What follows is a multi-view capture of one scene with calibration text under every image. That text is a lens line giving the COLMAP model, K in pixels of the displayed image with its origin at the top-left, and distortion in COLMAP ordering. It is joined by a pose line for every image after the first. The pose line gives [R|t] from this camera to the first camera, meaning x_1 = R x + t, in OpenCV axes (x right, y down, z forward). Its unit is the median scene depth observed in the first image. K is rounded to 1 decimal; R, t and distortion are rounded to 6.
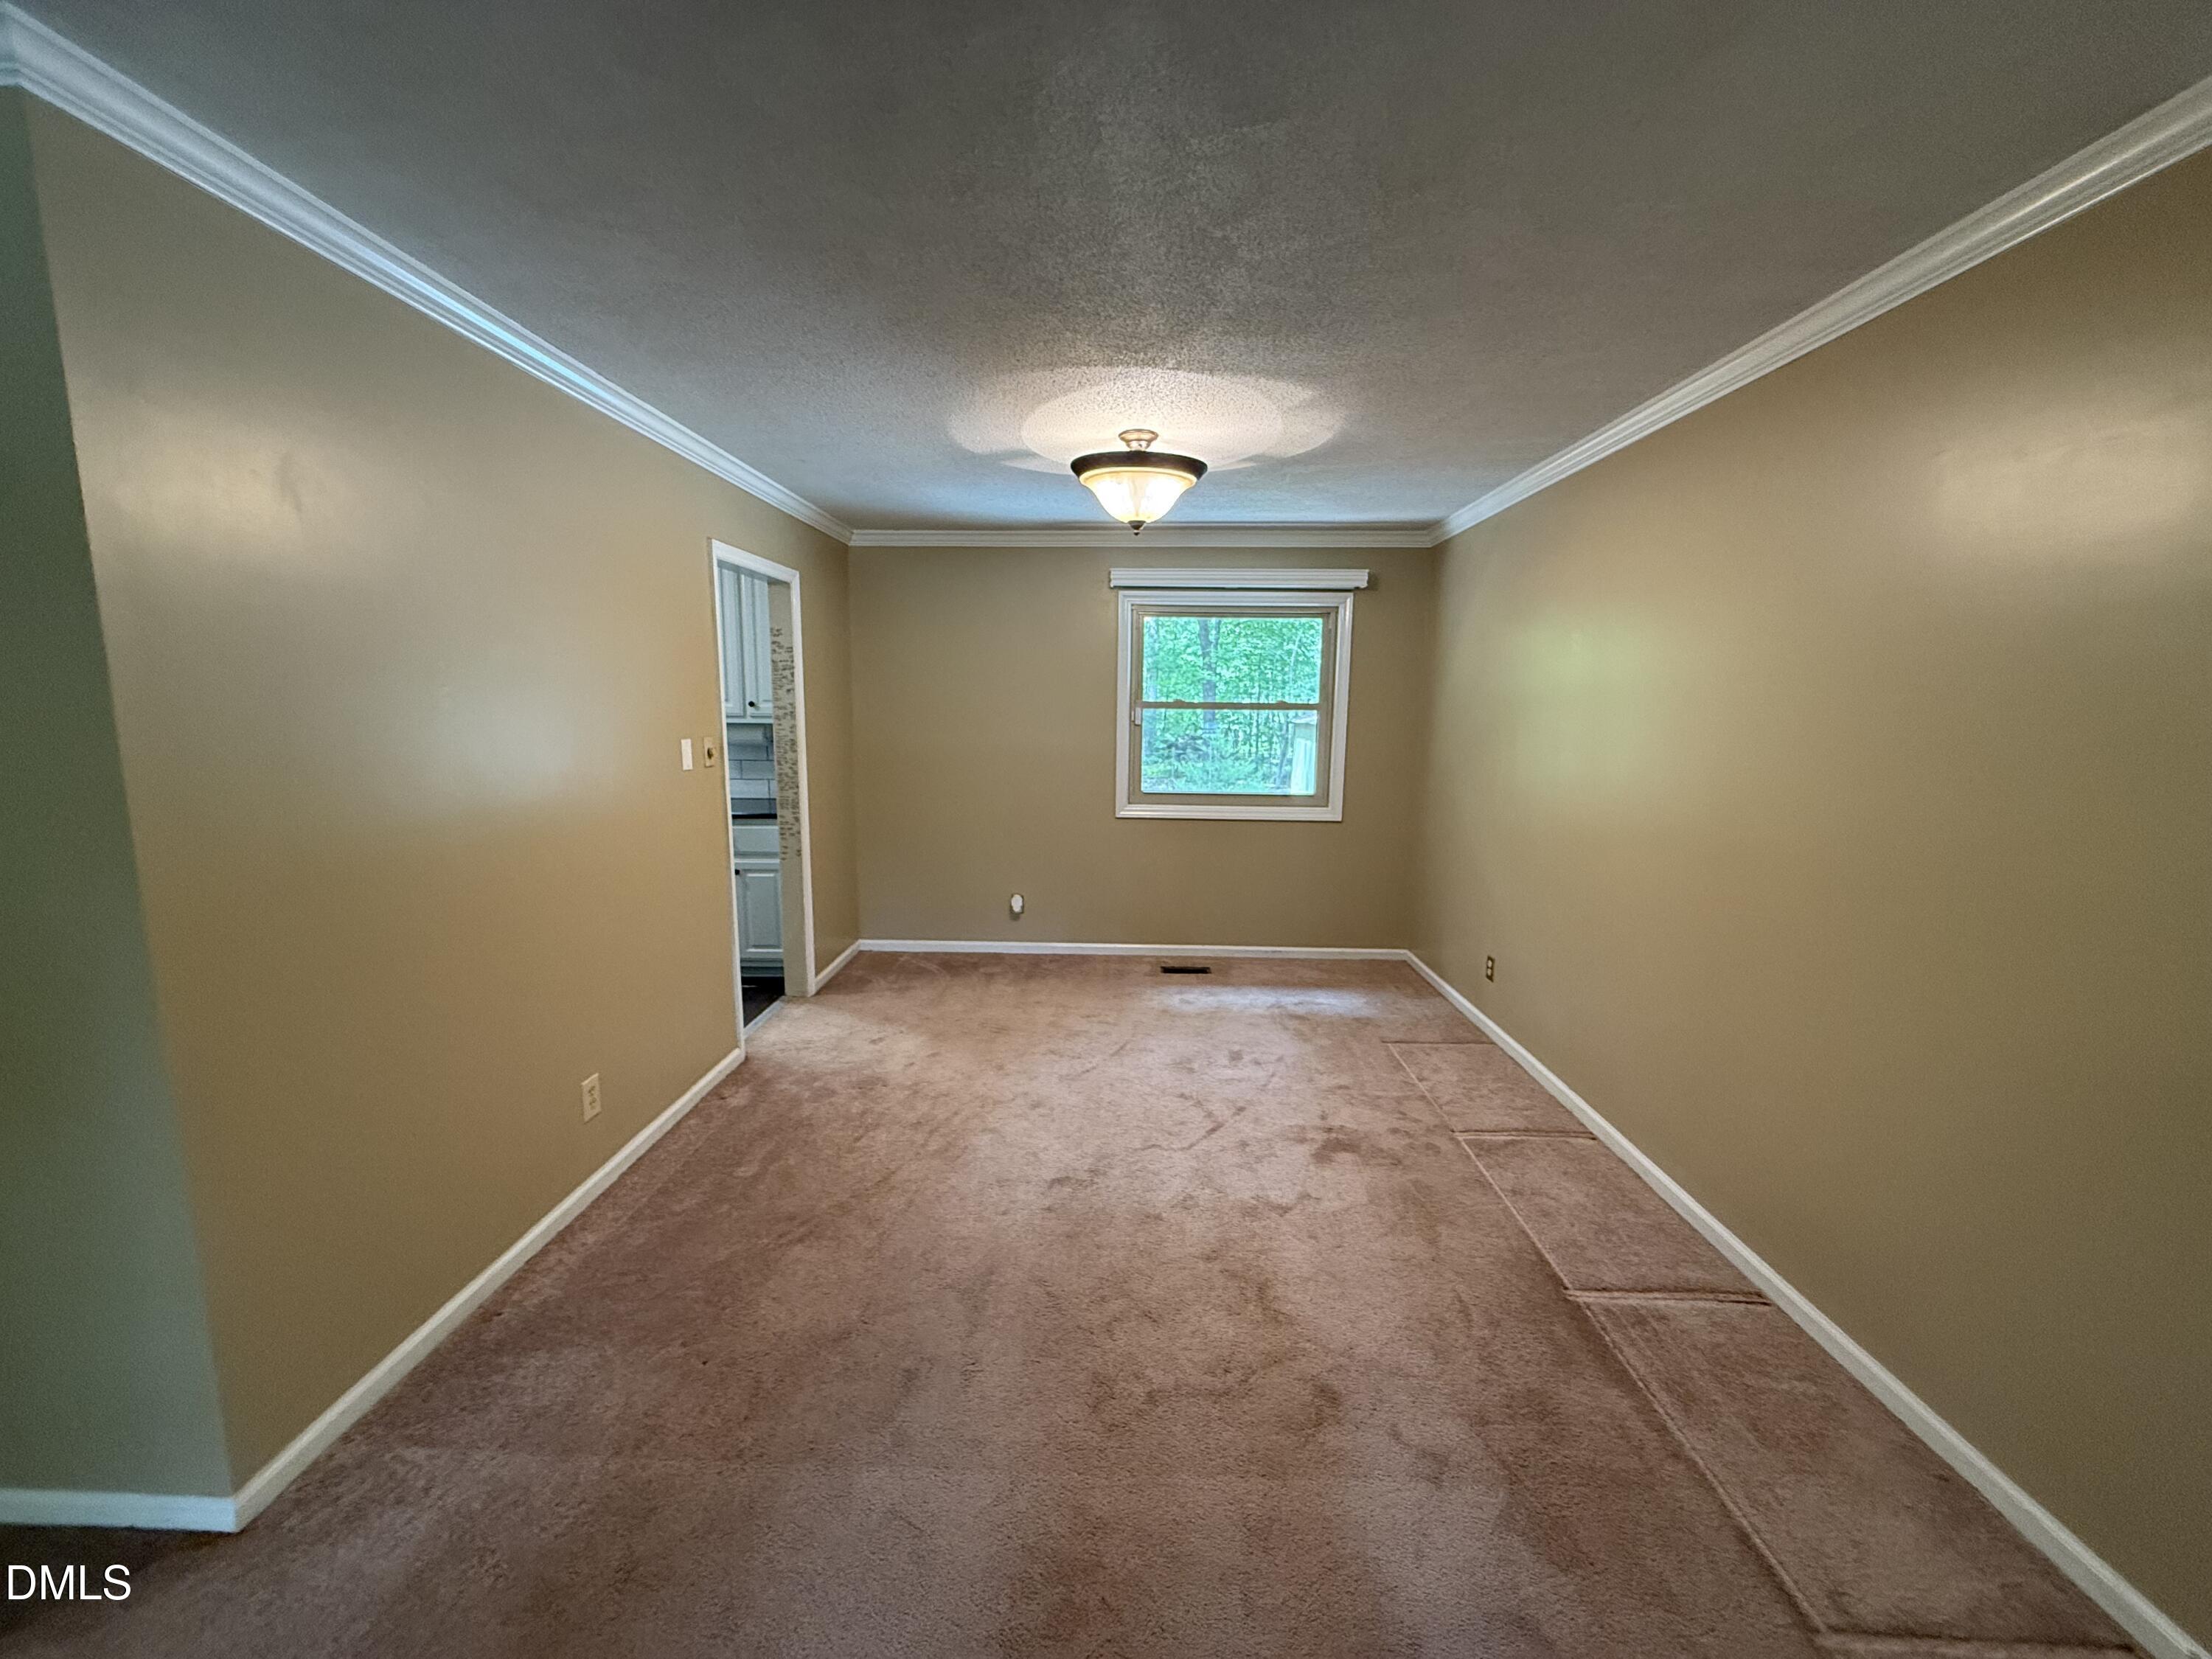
lens RADIAL K [[883.9, 0, 1103.0], [0, 883.9, 824.9], [0, 0, 1]] dist [-0.000191, 0.000150]
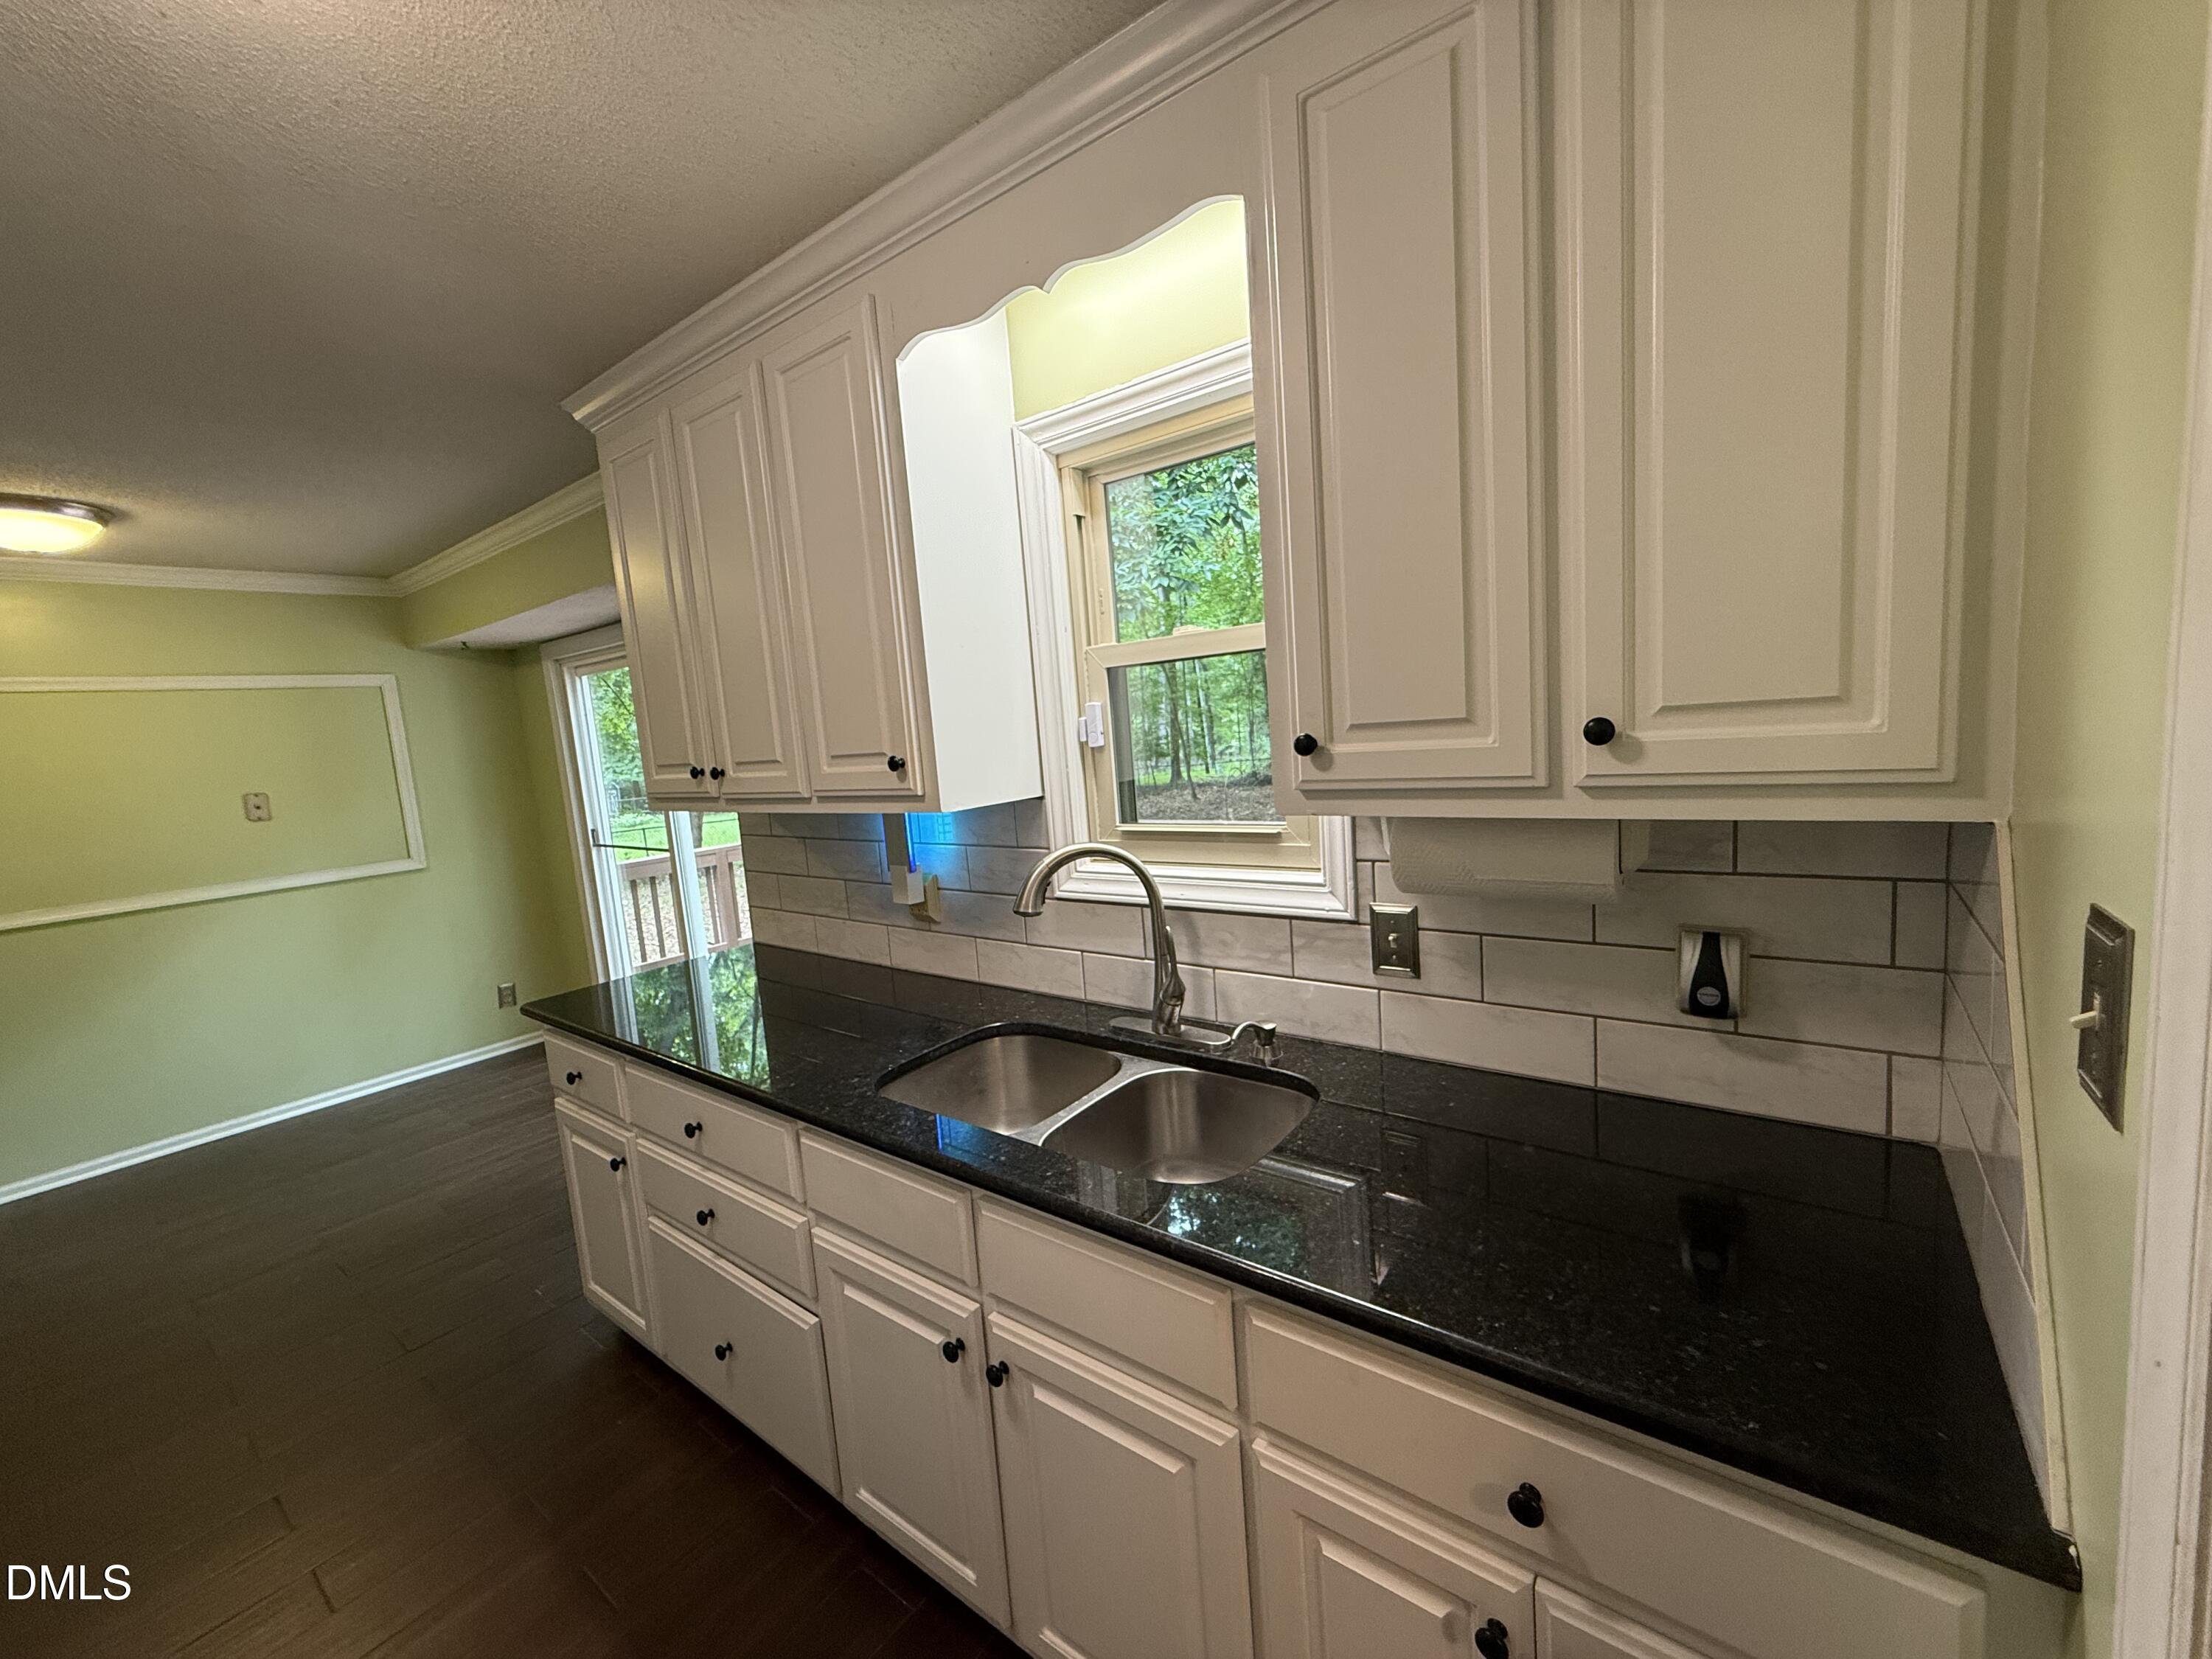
lens RADIAL K [[883.9, 0, 1103.0], [0, 883.9, 824.9], [0, 0, 1]] dist [-0.000191, 0.000150]
pose [[0.805644, 0.000172, -0.592400, -0.409036], [0.000982, 0.999998, 0.001627, -0.128070], [0.592399, -0.001892, 0.805642, 0.849365]]
